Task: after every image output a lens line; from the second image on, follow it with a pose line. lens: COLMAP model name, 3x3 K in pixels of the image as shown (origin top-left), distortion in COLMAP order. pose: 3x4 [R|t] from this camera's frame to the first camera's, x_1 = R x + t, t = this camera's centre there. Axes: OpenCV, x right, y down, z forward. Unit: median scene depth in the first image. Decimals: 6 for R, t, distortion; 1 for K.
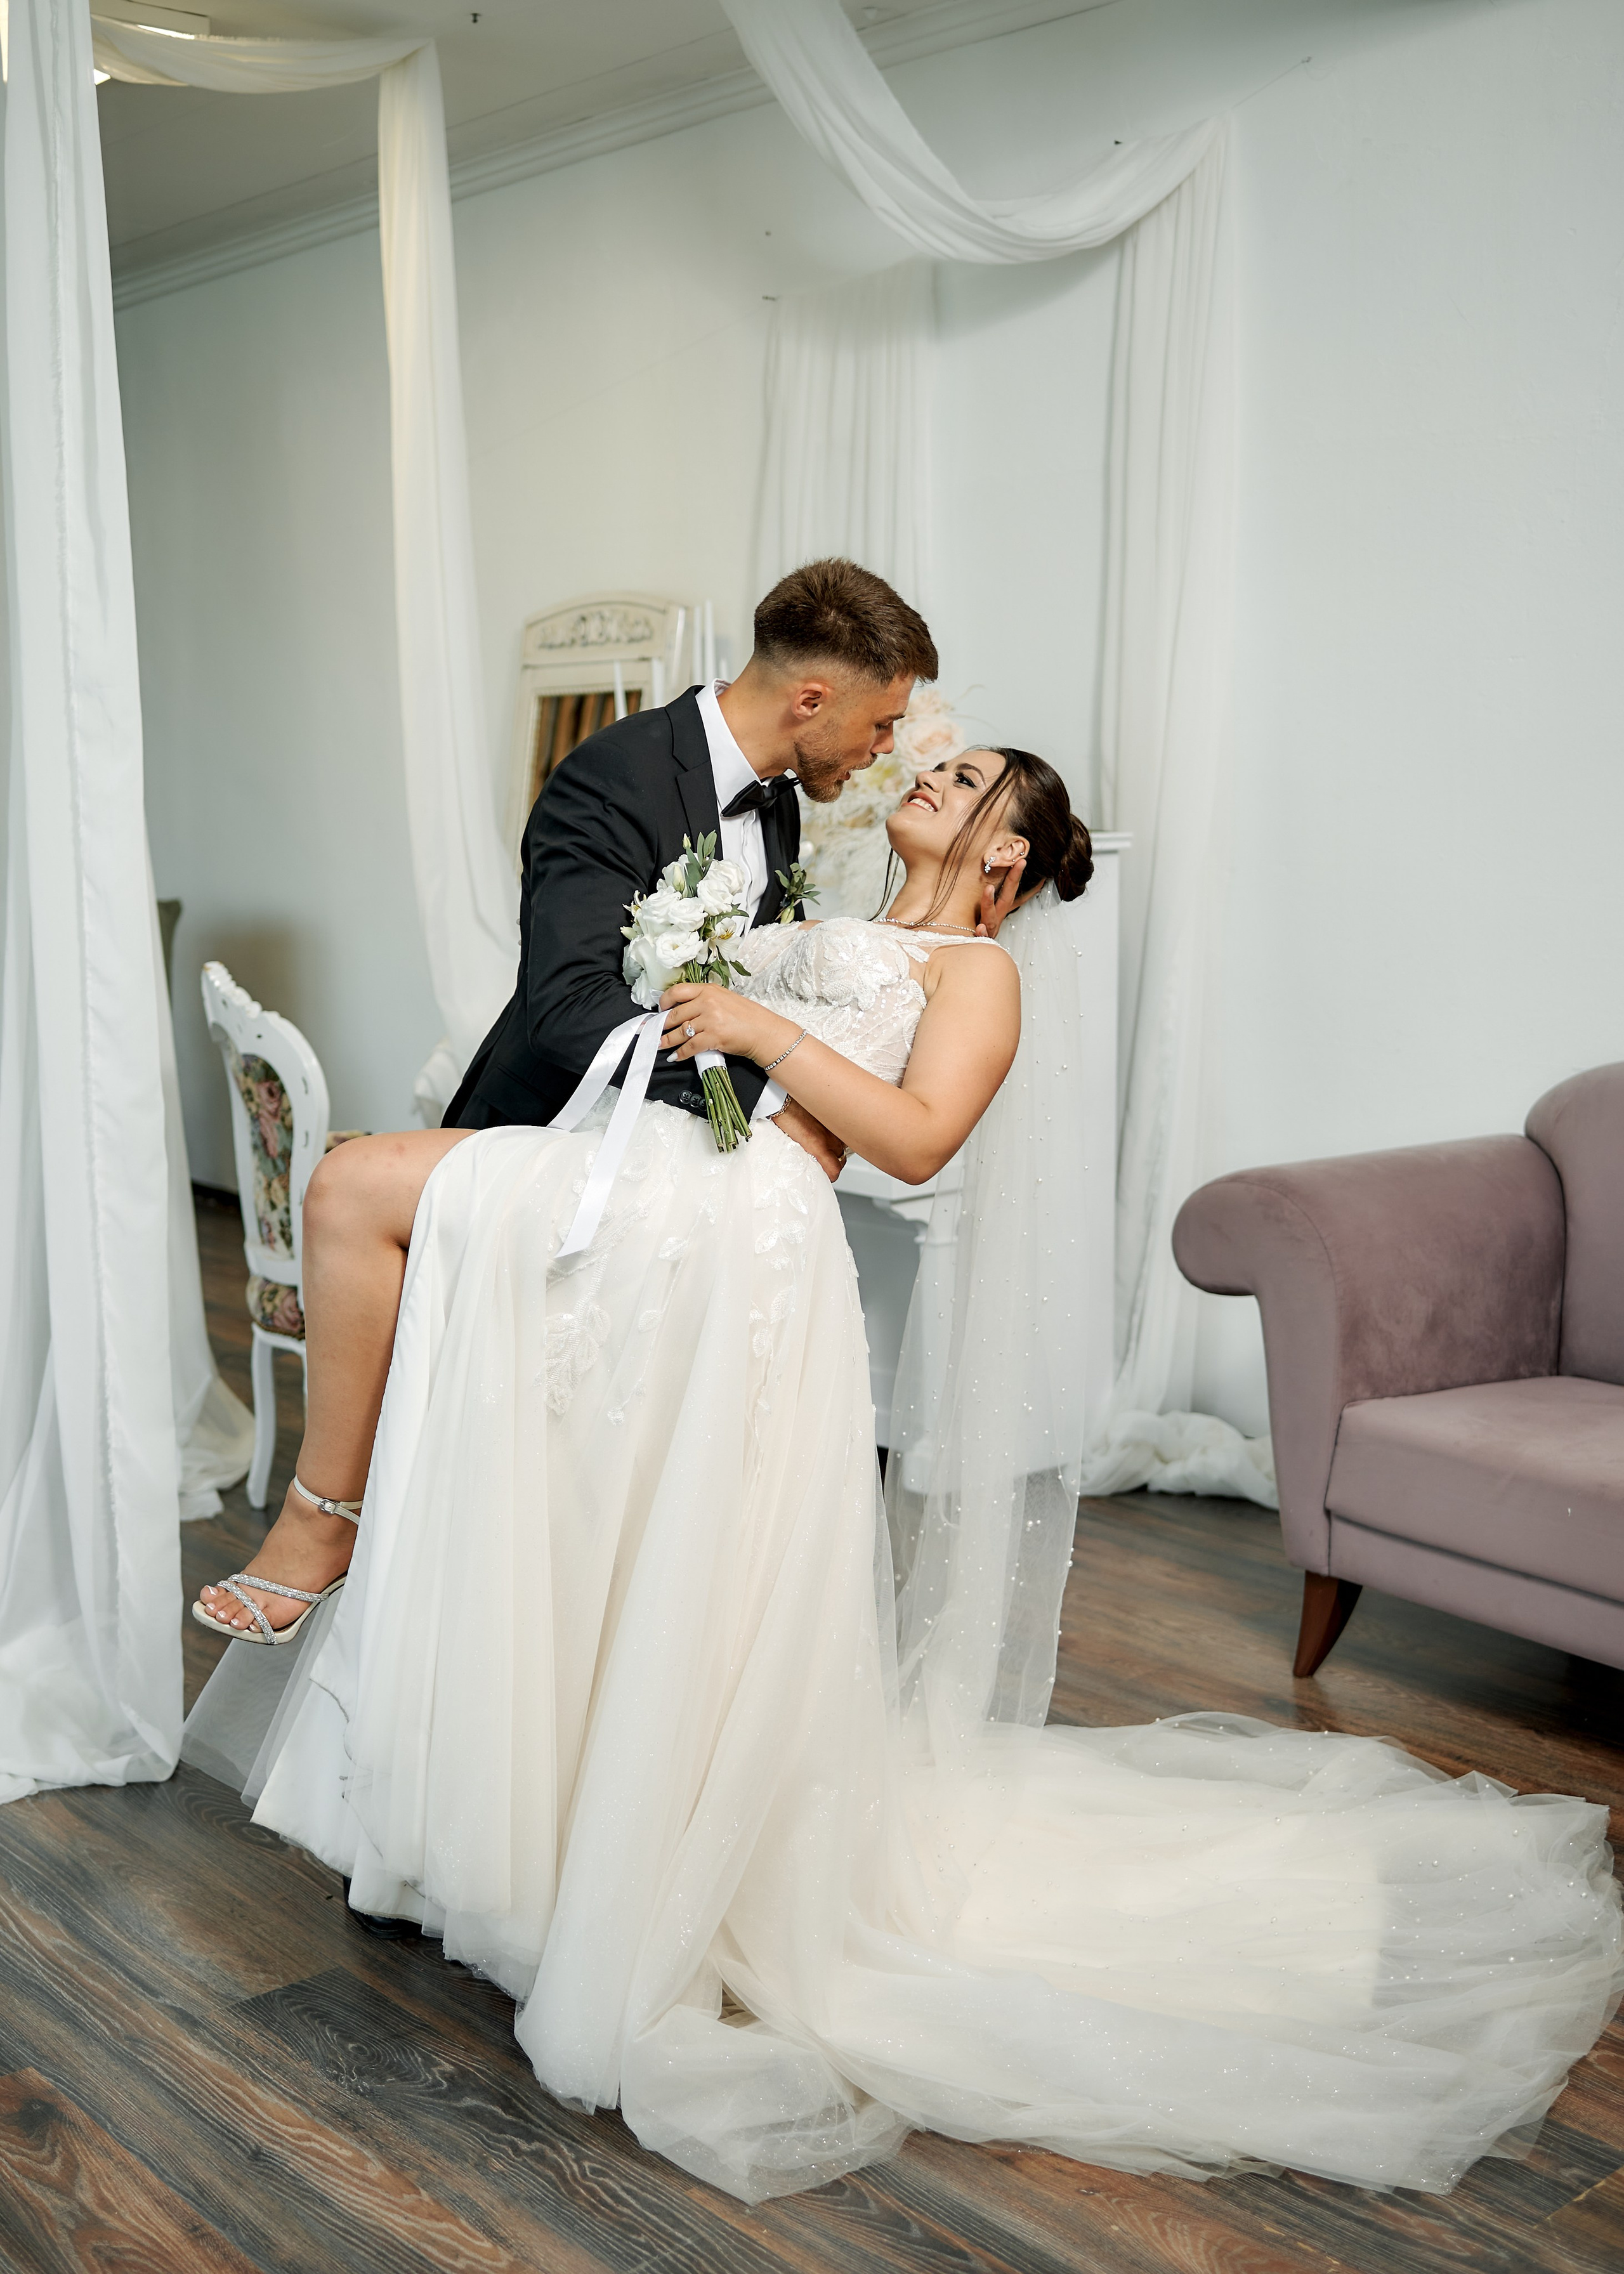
lens RADIAL K [[2578.4, 0, 757.6], [0, 2578.4, 1141.6], [0, 0, 1]] dist [-0.056128, 0.000000]
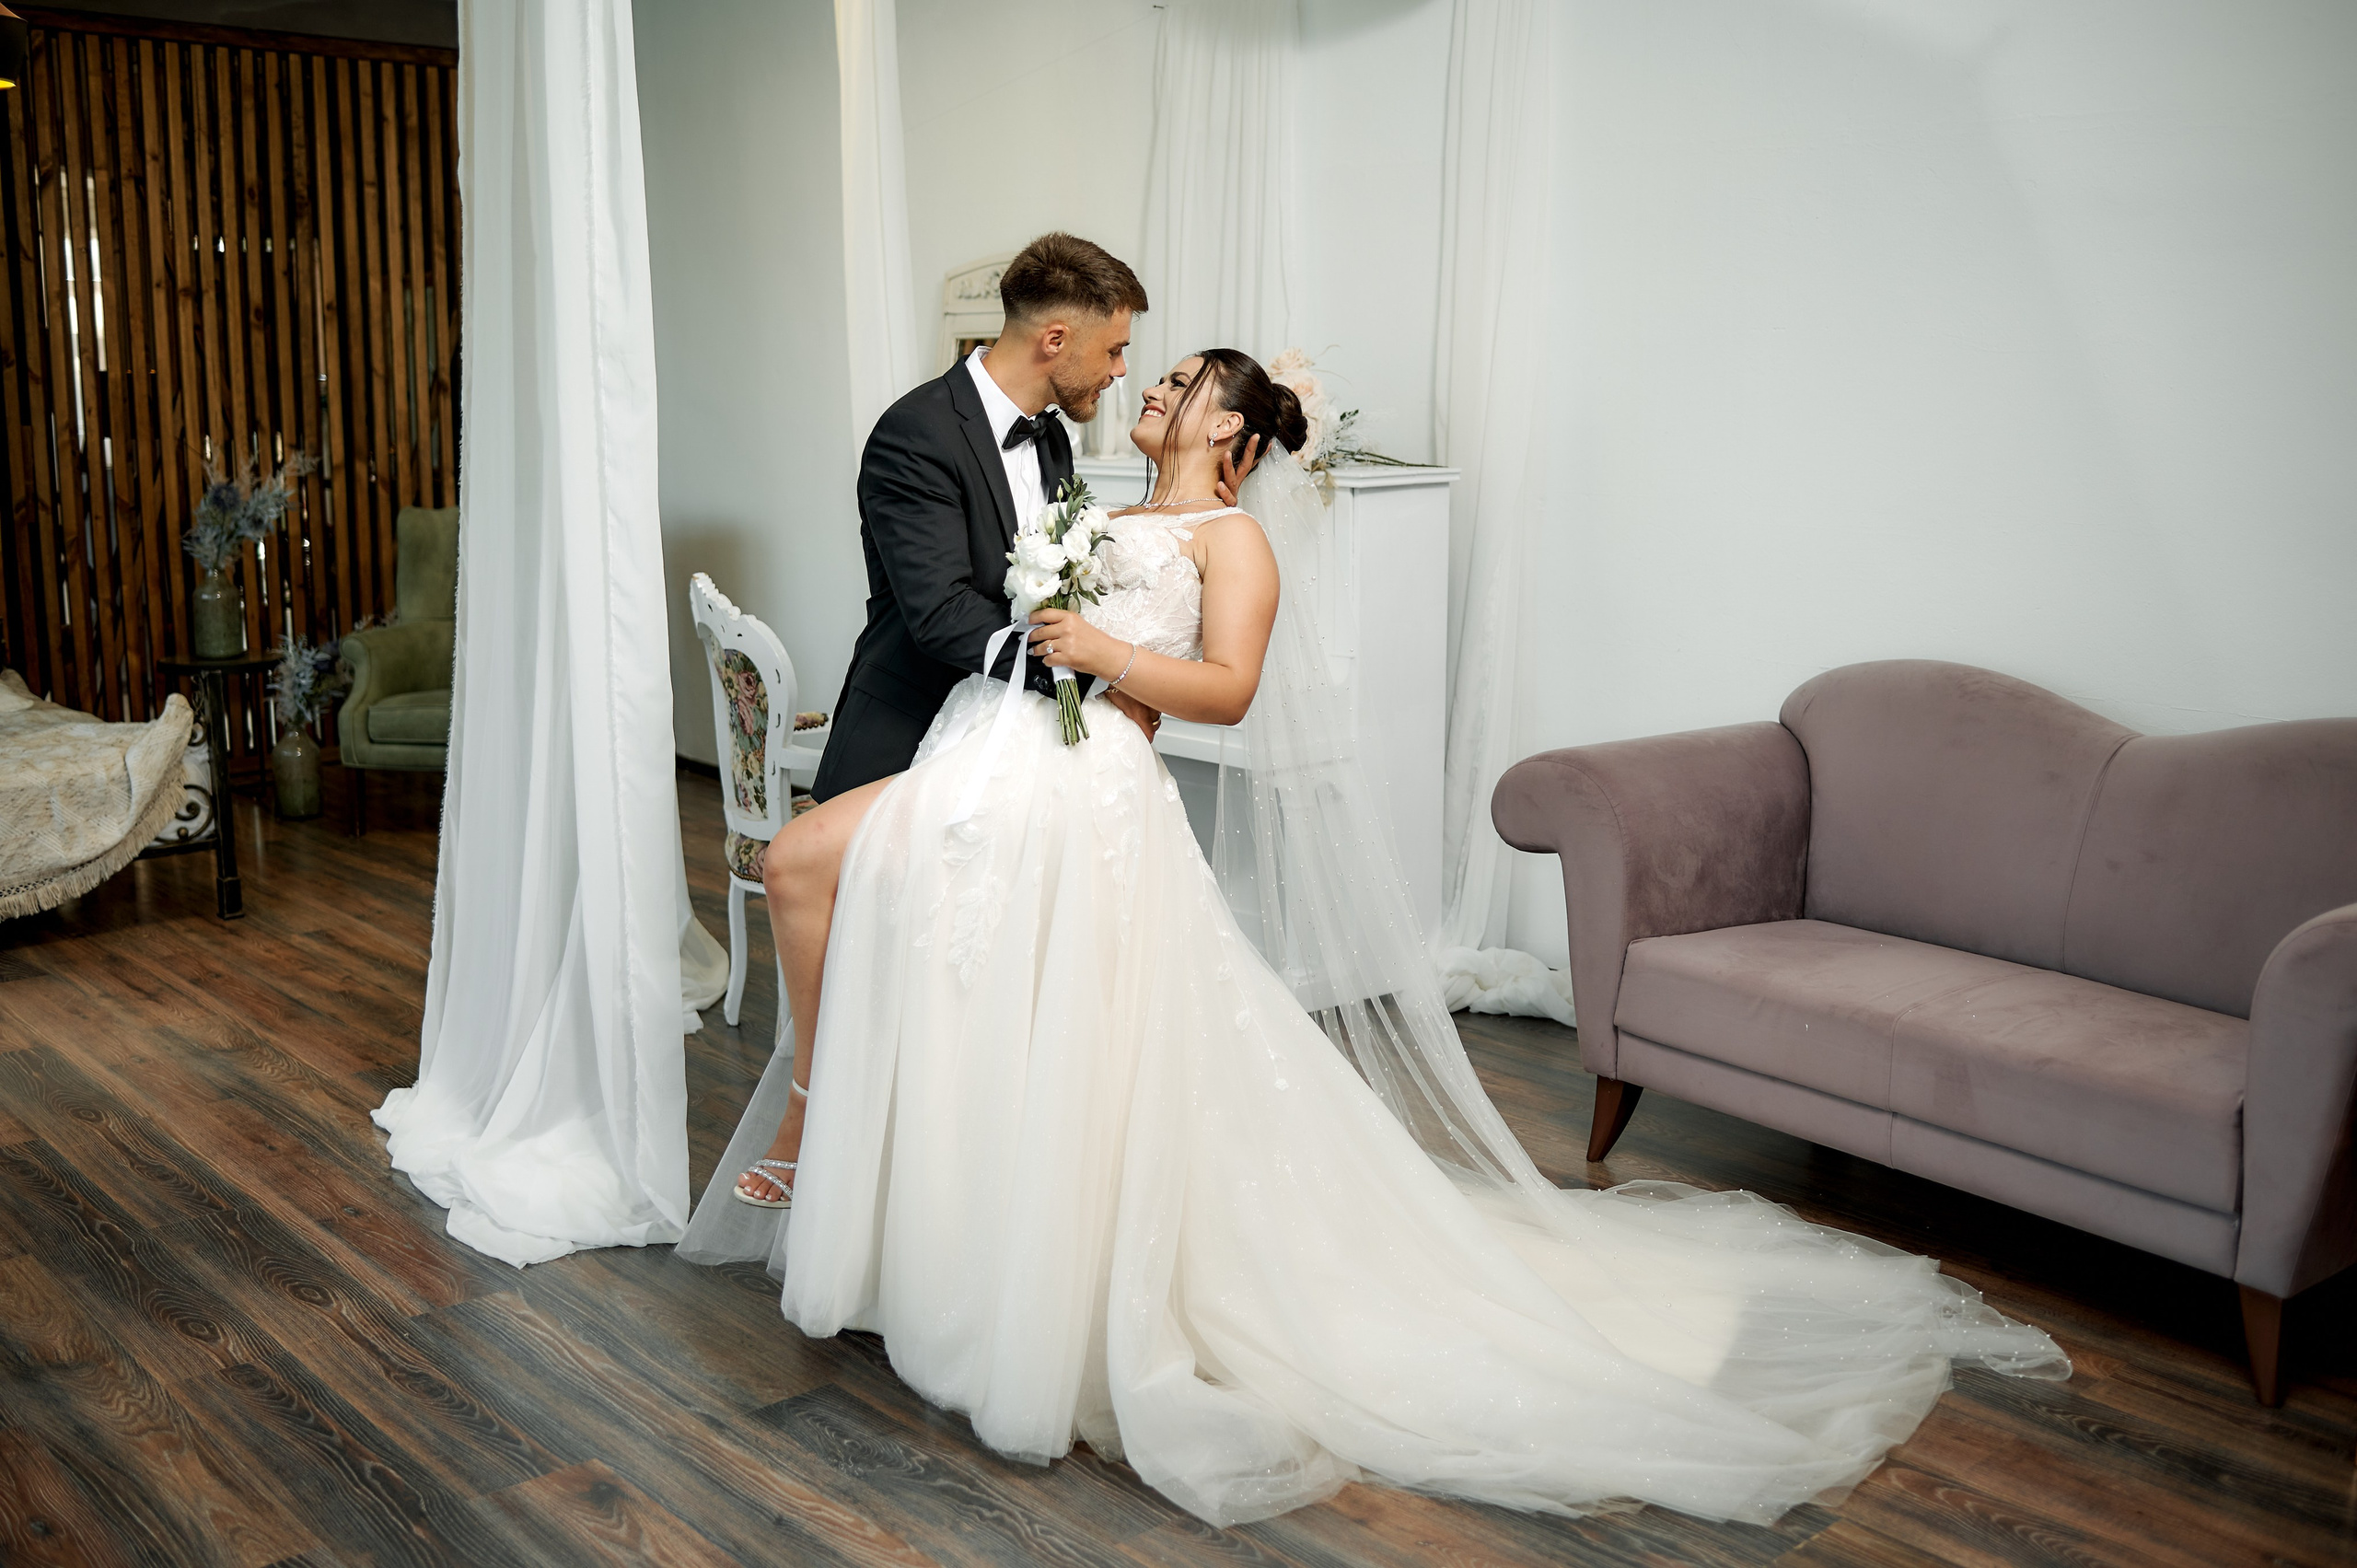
lens RADIAL K [[2295.1, 0, 1172.5], [0, 2295.1, 782.5], [0, 0, 1]] dist [-0.055711, 0.000000]
pose [[0.999730, 0.003877, 0.022896, -0.017546], [-0.004627, 0.999450, 0.032825, -0.009490], [-0.022756, -0.032922, 0.999199, -0.095899]]
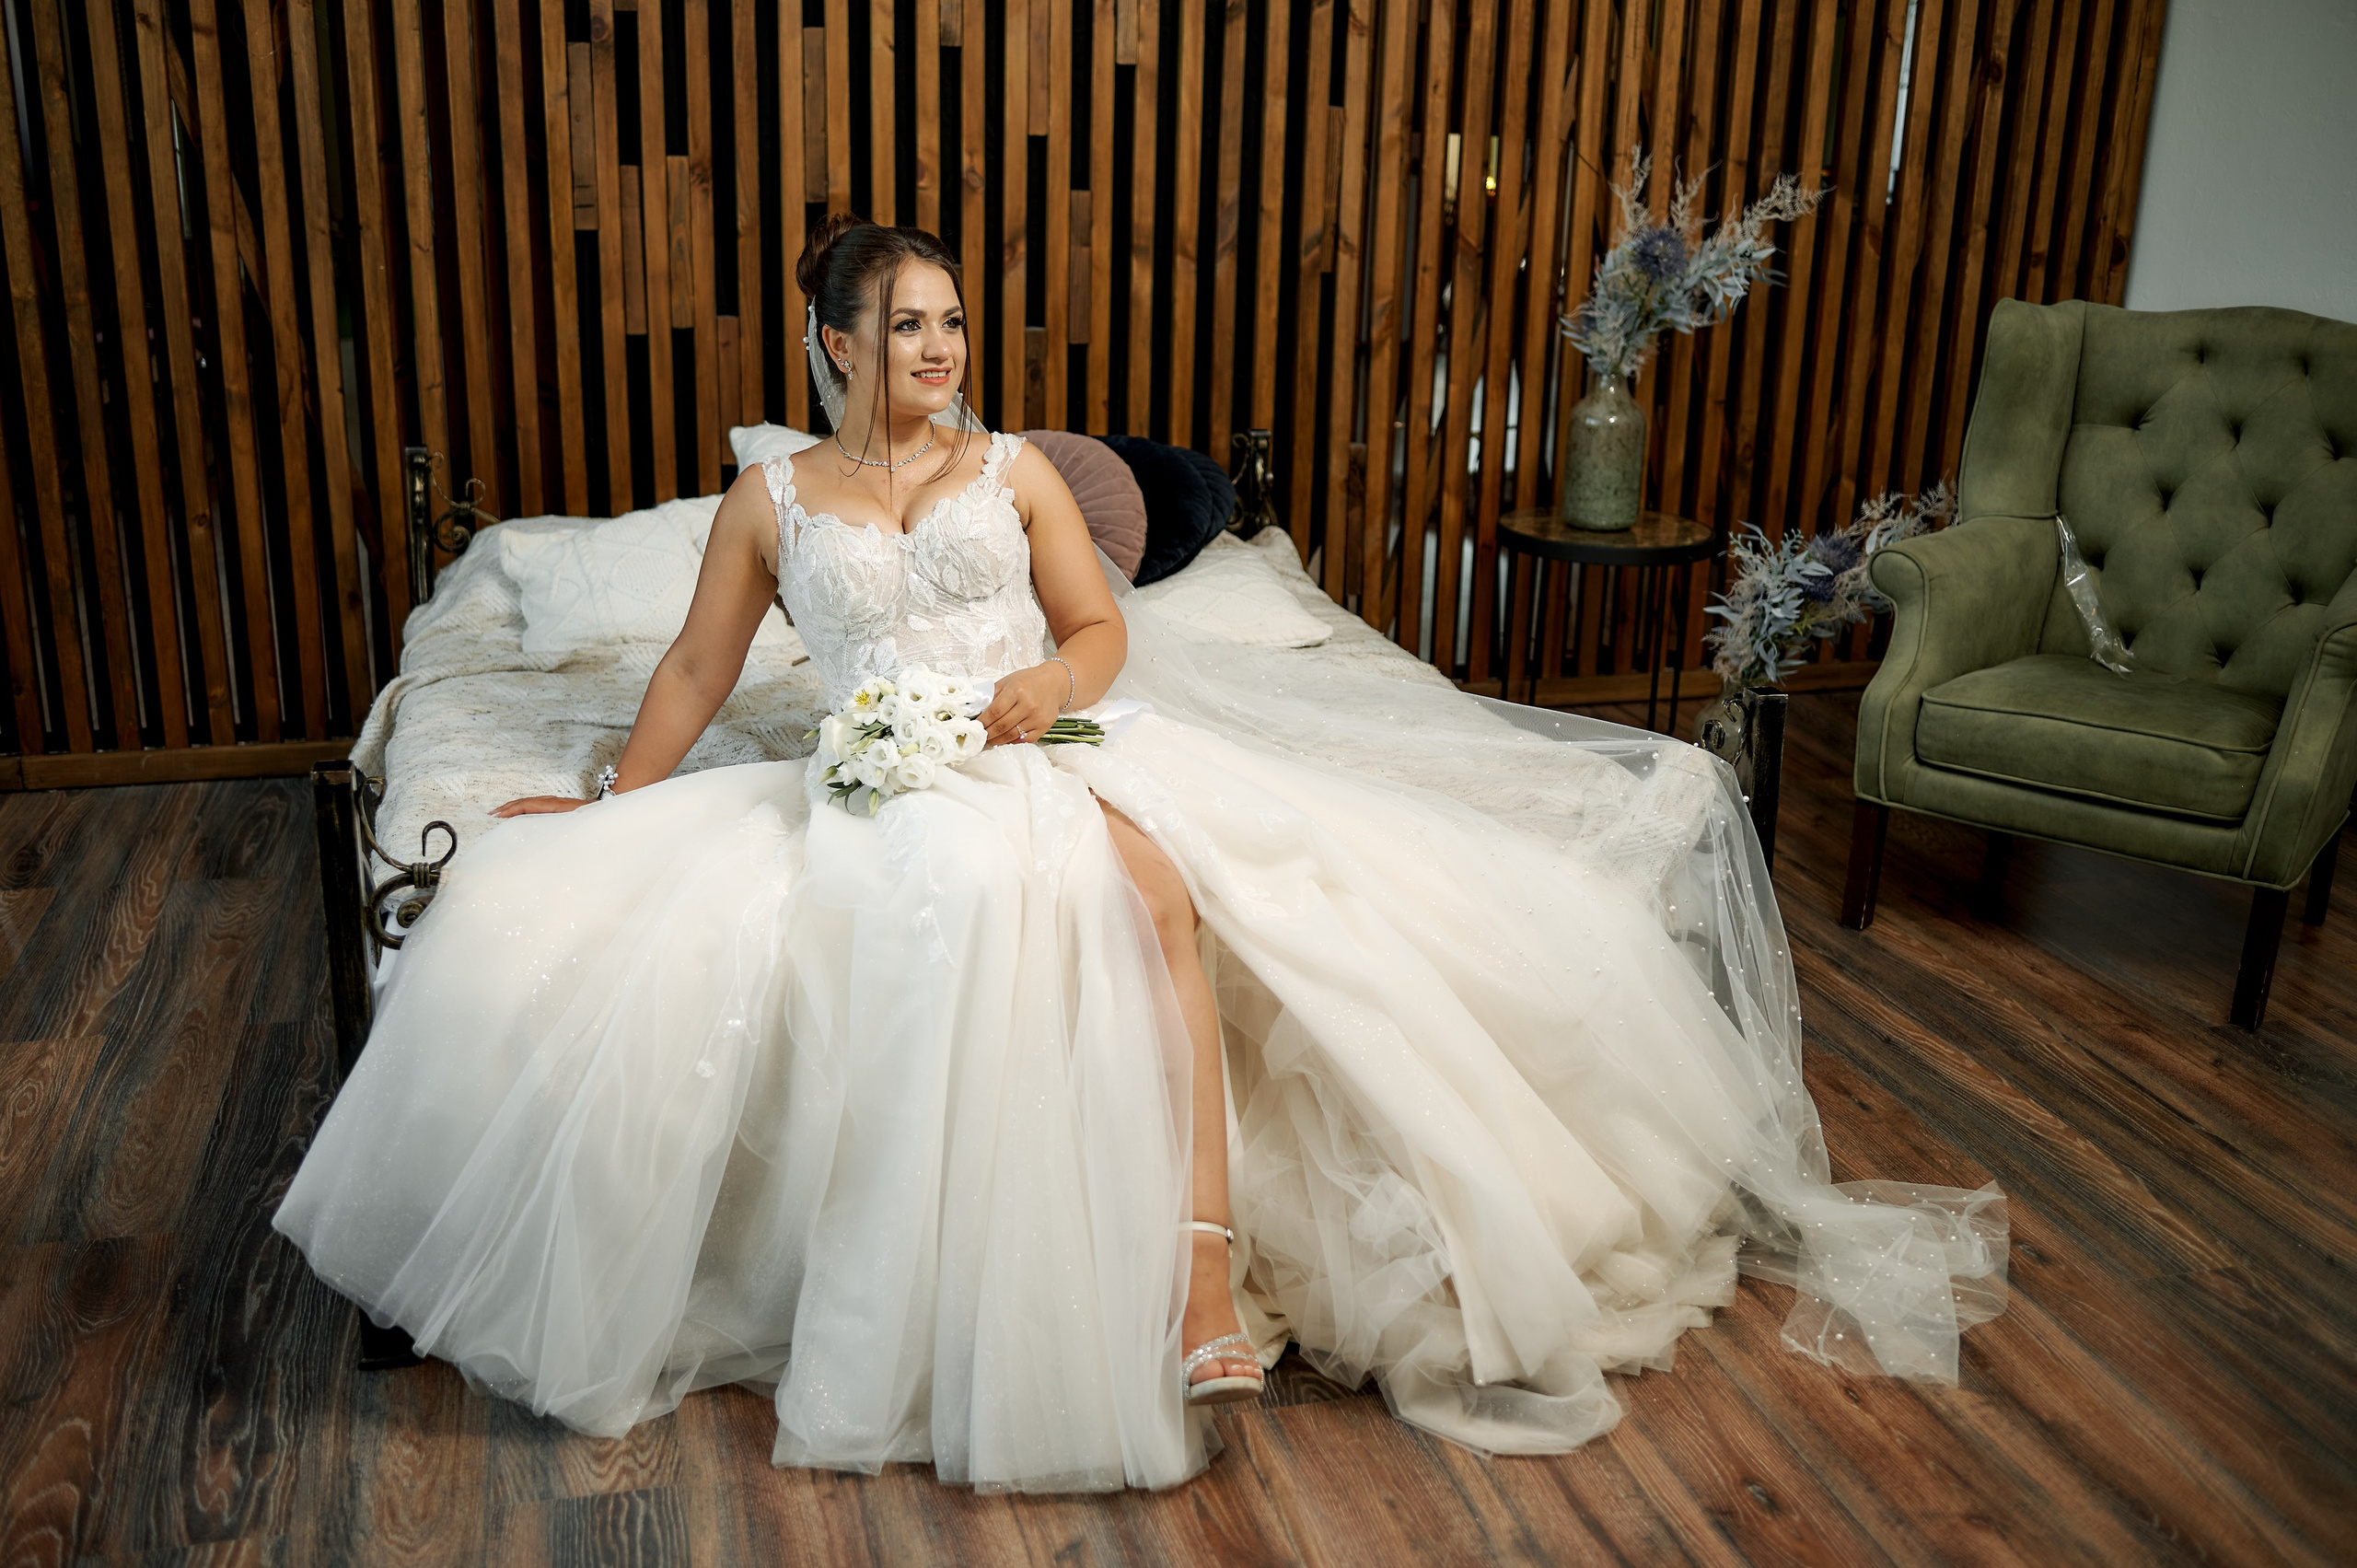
lens RADIAL K [[2295.1, 0, 1164.4], [0, 2295.1, 779.3], [0, 0, 1]] dist [-0.055711, 0.000000]
pose [[0.898726, 0.157189, -0.409369, -0.534376], [-0.091045, 0.980089, 0.176454, -0.115402], [0.428955, -0.121312, 0.895143, 0.801786]]
